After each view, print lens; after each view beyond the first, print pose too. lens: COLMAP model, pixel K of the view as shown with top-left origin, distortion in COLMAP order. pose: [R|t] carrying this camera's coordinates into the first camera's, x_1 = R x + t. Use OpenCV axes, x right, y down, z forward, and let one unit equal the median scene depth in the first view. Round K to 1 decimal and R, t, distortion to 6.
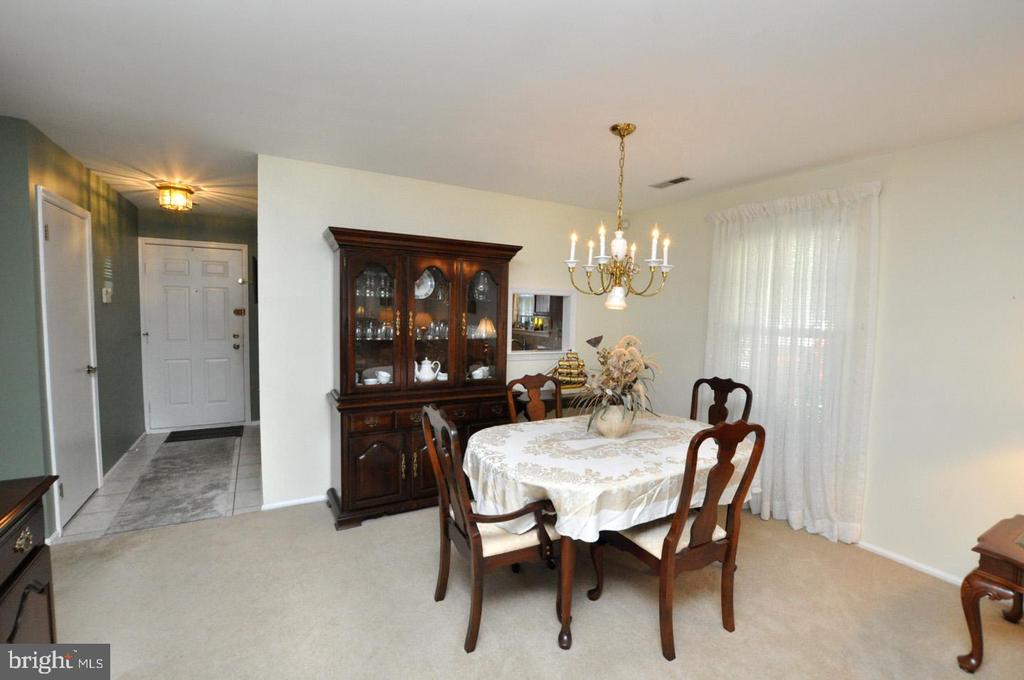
lens RADIAL K [[448.6, 0, 514.3], [0, 448.6, 337.4], [0, 0, 1]] dist [-0.033341, 0.002945]
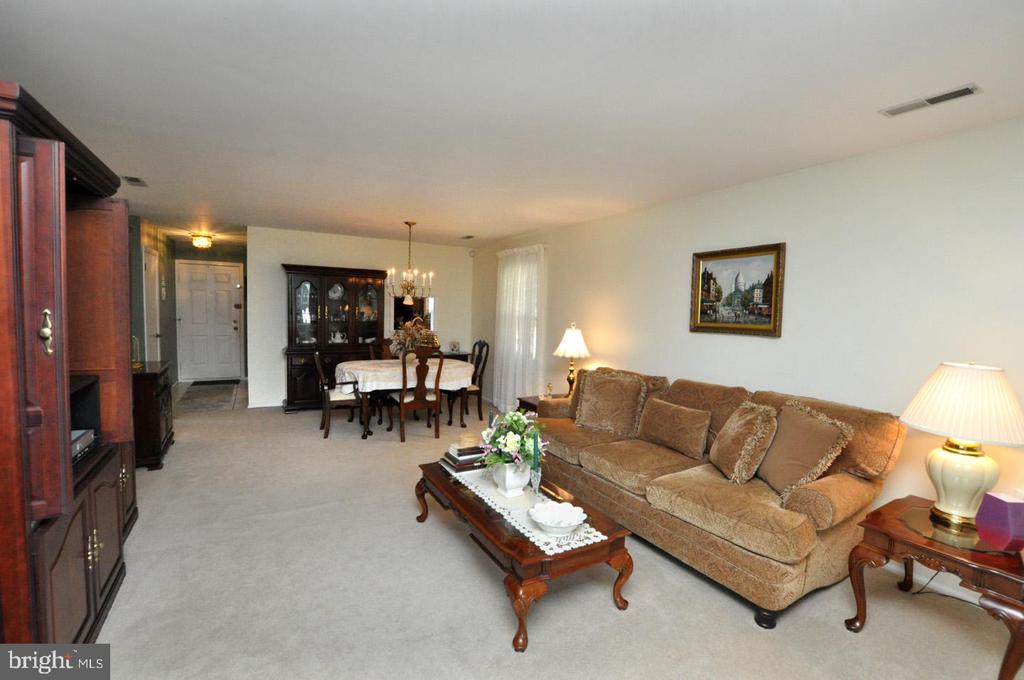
lens RADIAL K [[448.6, 0, 512.9], [0, 448.6, 338.0], [0, 0, 1]] dist [-0.033341, 0.002945]
pose [[0.999958, 0.009112, -0.000139, 0.472261], [-0.009112, 0.999958, 0.000110, 0.060613], [0.000140, -0.000108, 1.000000, -0.757307]]
